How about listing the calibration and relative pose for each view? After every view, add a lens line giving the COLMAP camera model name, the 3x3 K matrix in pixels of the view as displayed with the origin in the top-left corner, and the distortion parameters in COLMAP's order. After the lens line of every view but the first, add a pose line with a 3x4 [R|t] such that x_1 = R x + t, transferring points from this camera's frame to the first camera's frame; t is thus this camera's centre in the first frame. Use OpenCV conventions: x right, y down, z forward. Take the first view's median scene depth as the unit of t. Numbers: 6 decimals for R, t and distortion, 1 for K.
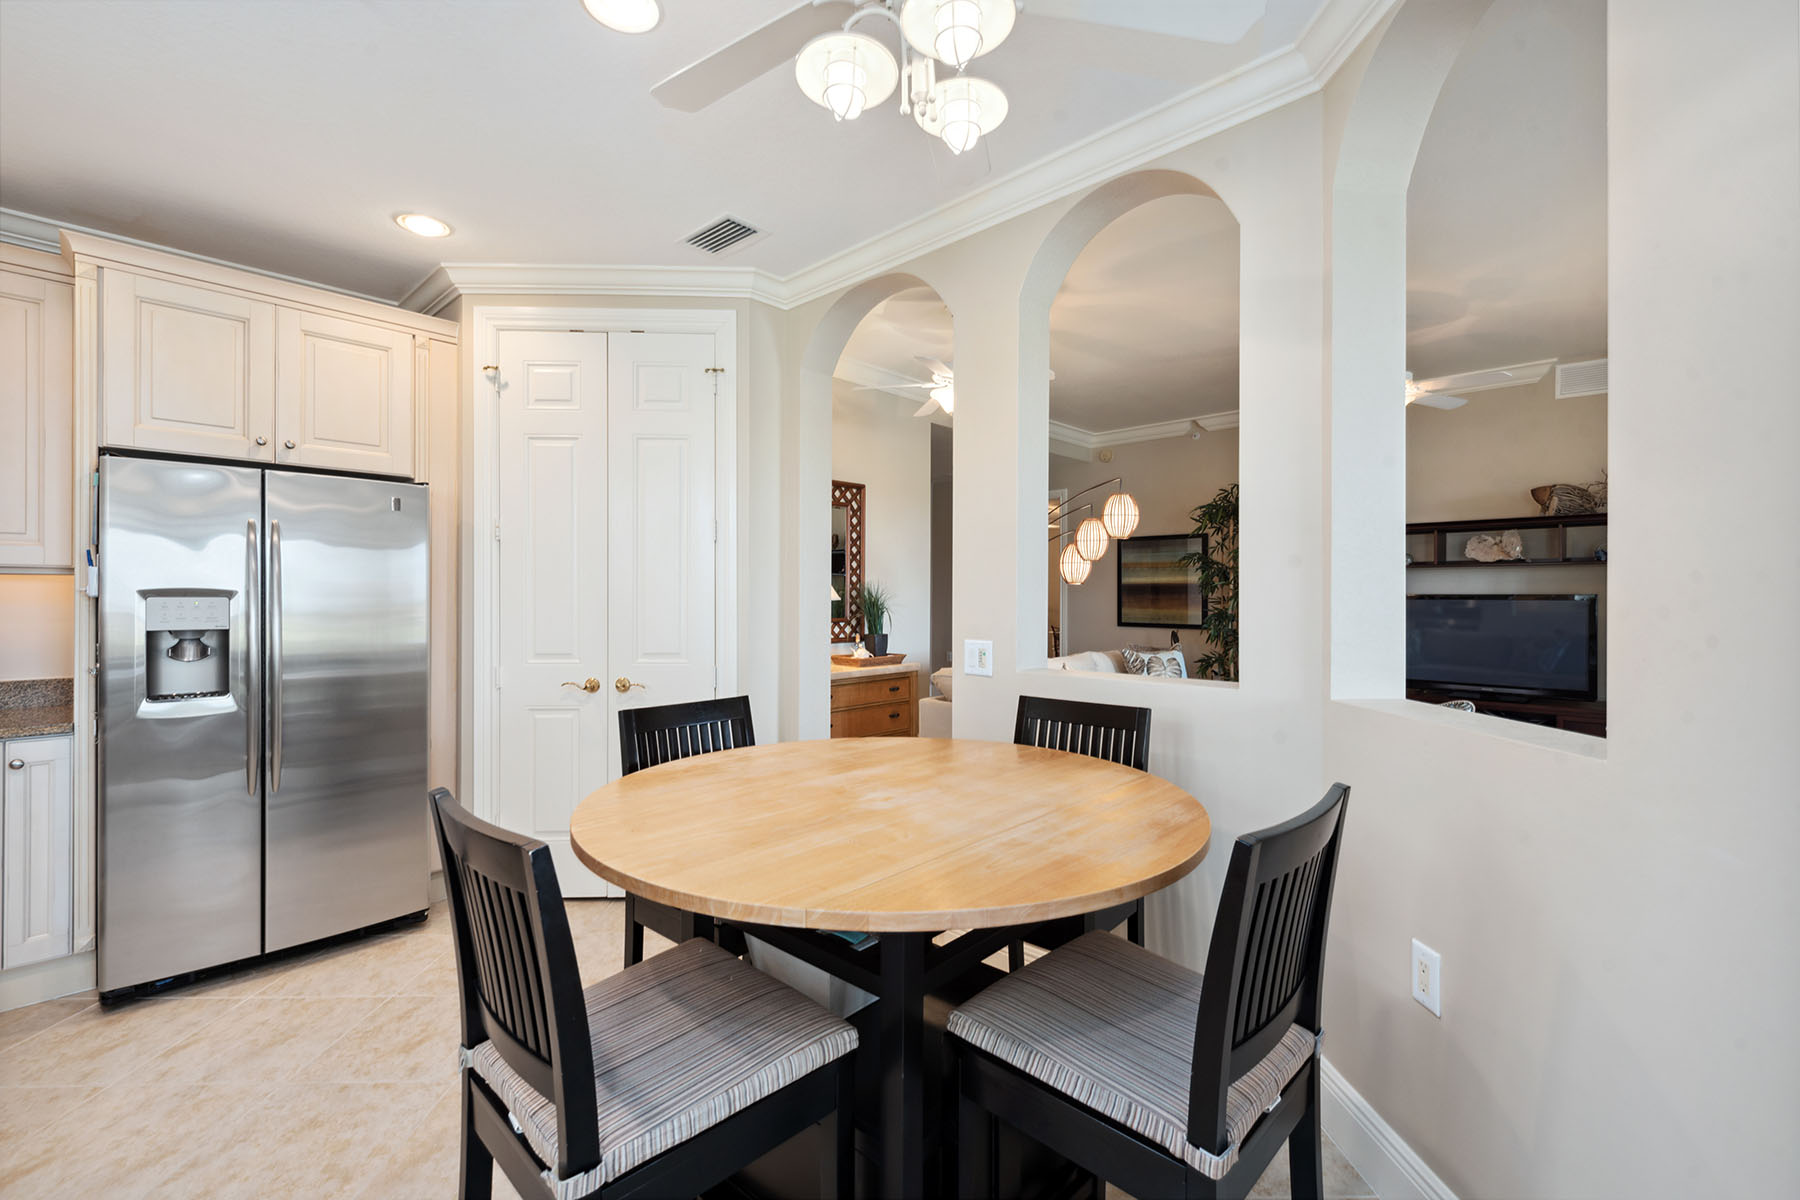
lens RADIAL K [[765.6, 0, 896.9], [0, 765.6, 599.6], [0, 0, 1]] dist [0.003737, -0.001901]
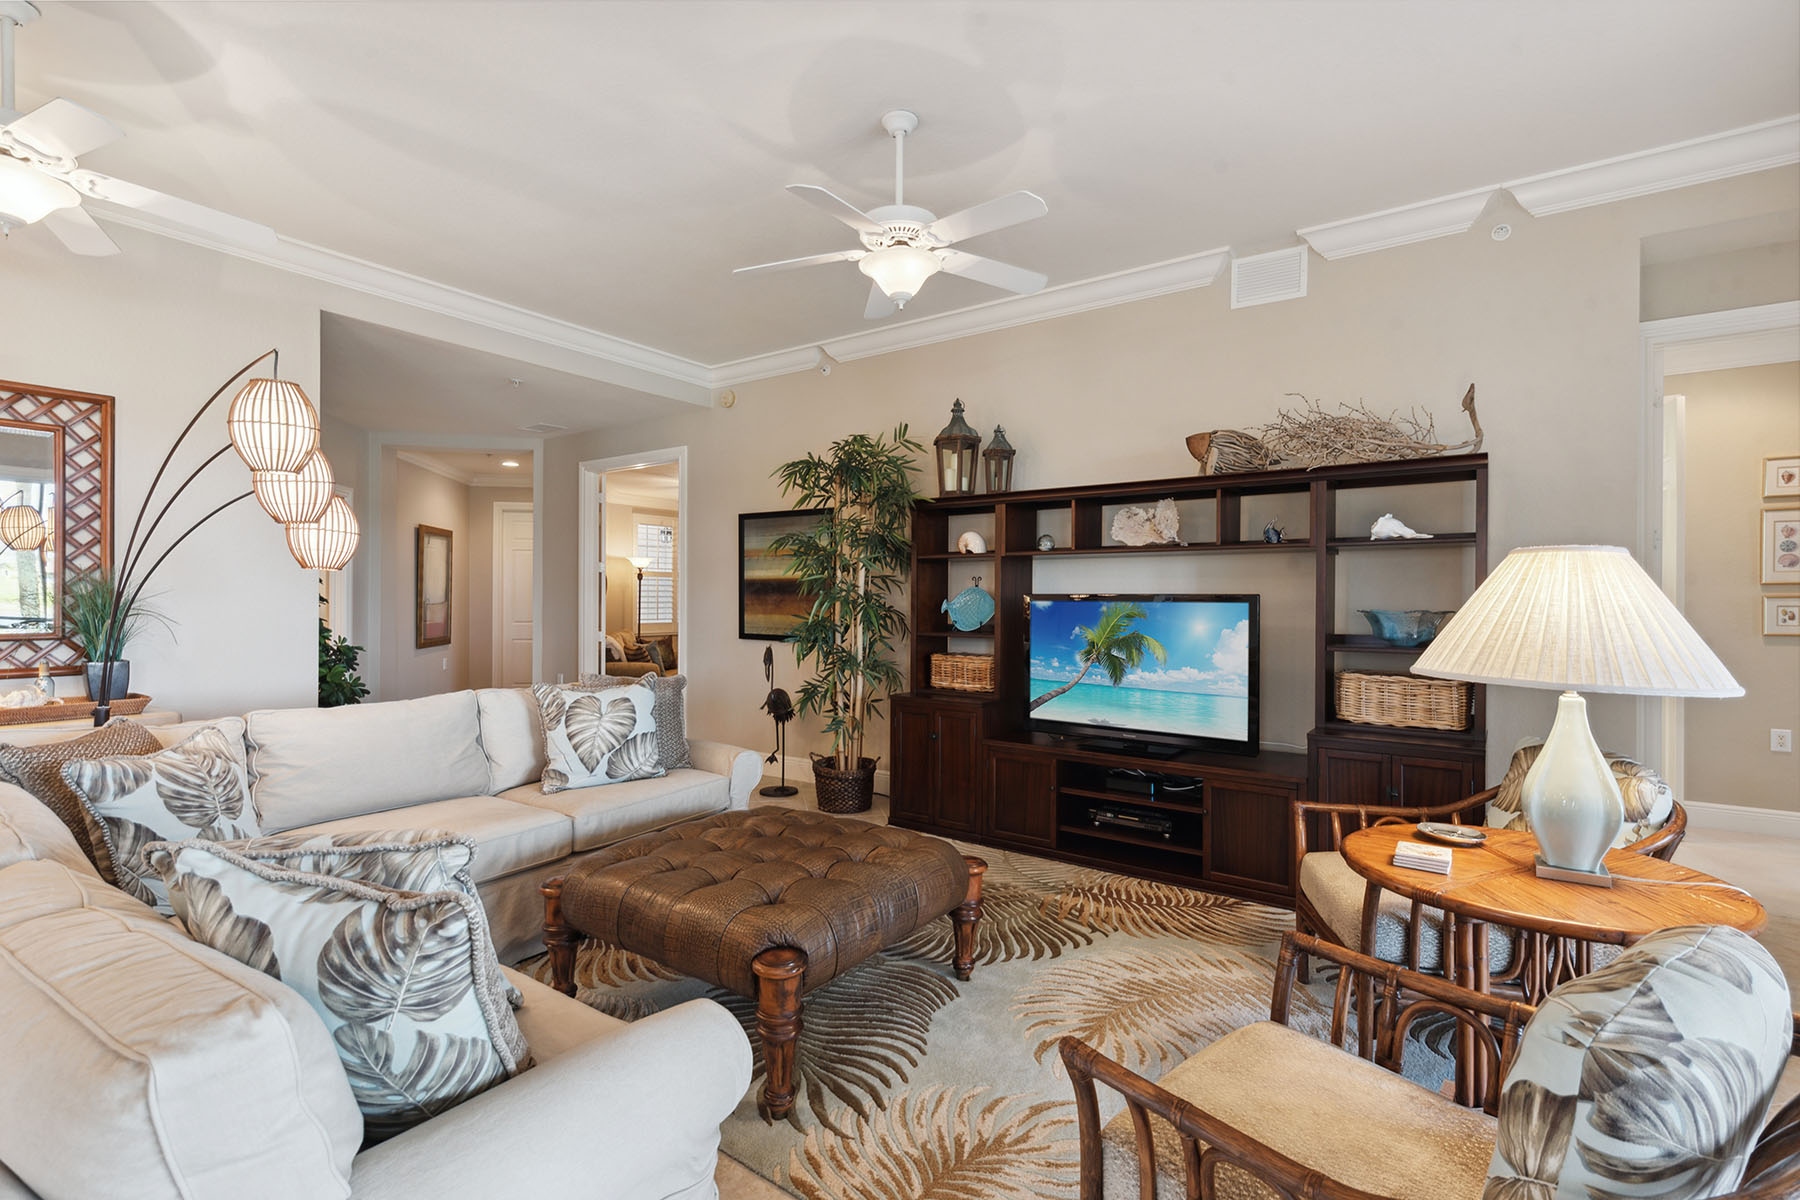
lens RADIAL K [[814.8, 0, 911.2], [0, 814.8, 602.1], [0, 0, 1]] dist [0.027762, -0.000482]
pose [[0.987738, 0.000844, 0.156121, 0.121293], [-0.001064, 0.999999, 0.001324, -0.000213], [-0.156119, -0.001474, 0.987737, 0.083908]]
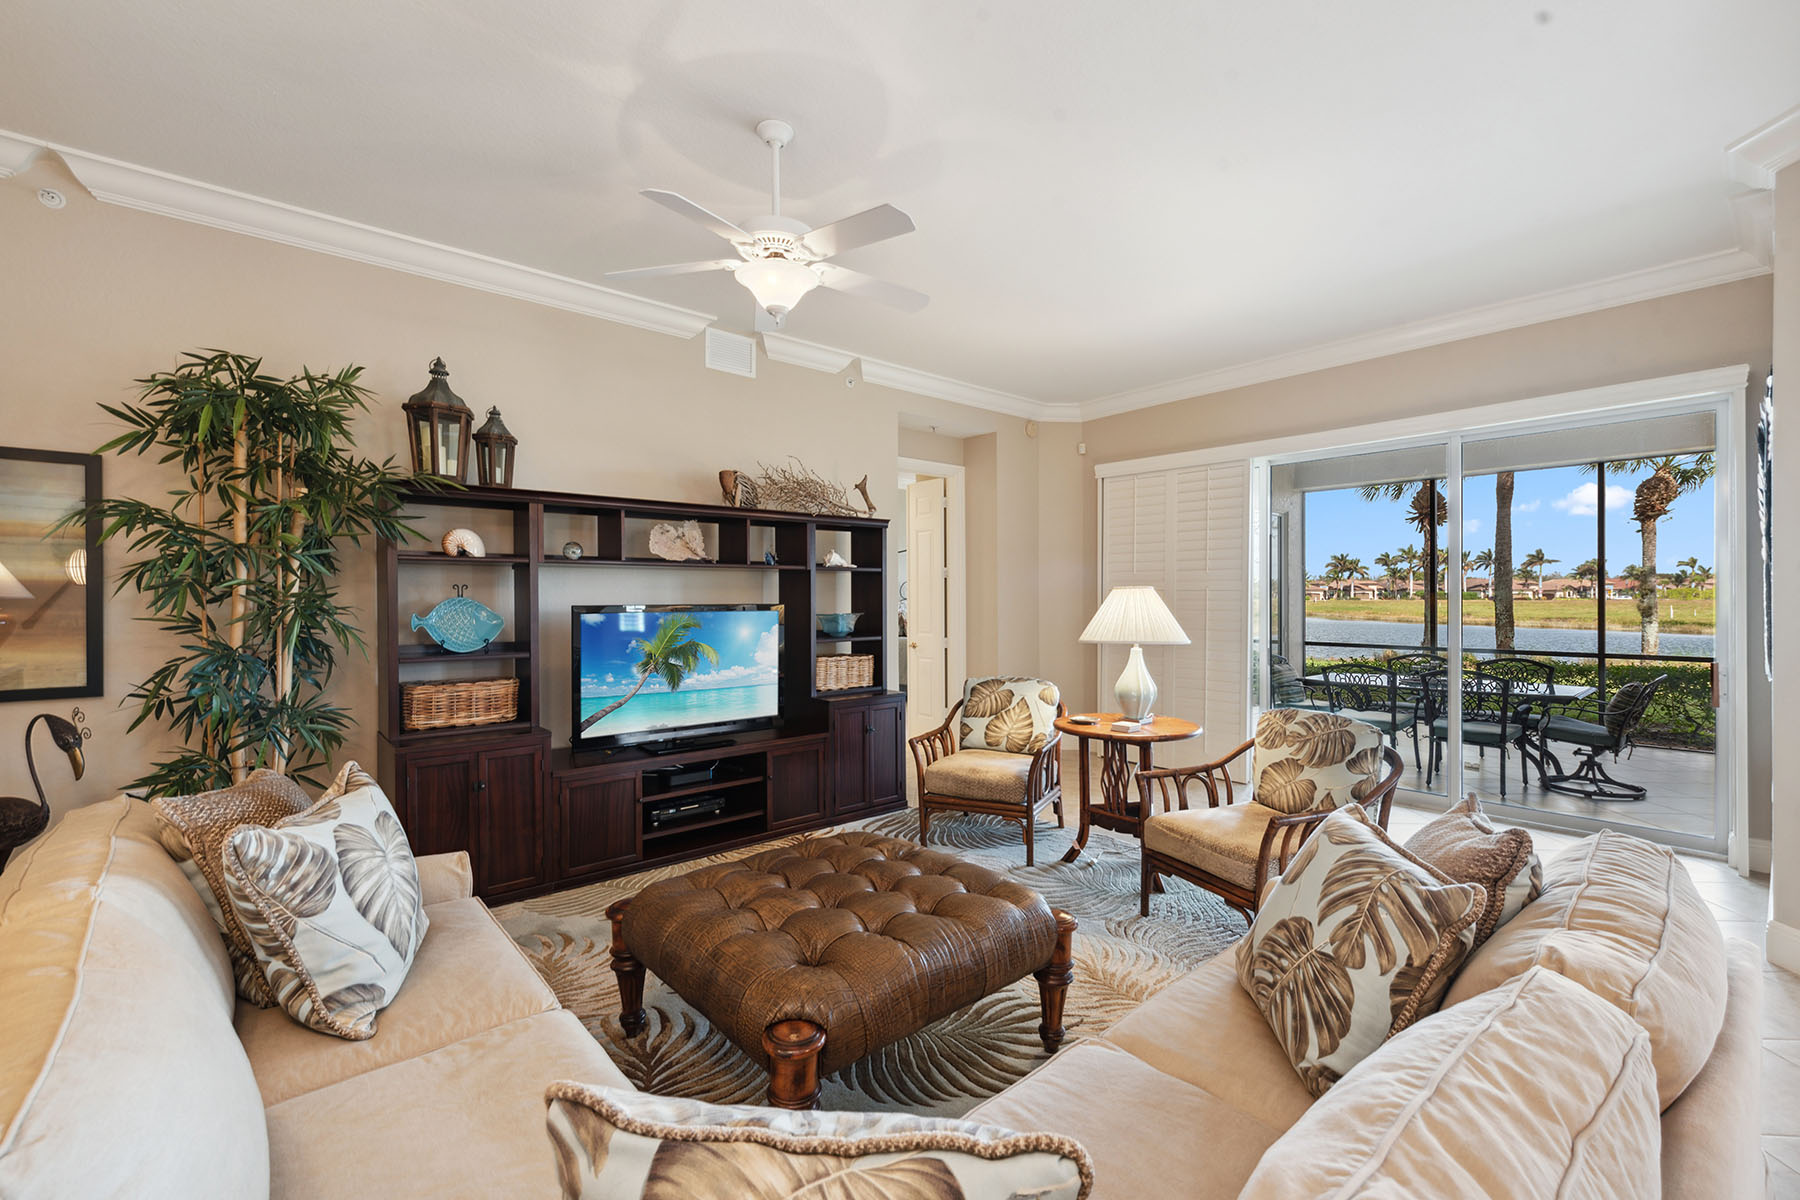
lens RADIAL K [[765.6, 0, 894.1], [0, 765.6, 604.0], [0, 0, 1]] dist [0.003737, -0.001901]
pose [[0.095309, -0.009960, 0.995398, 0.016233], [0.013281, 0.999874, 0.008733, -0.003077], [-0.995359, 0.012388, 0.095429, 0.189268]]
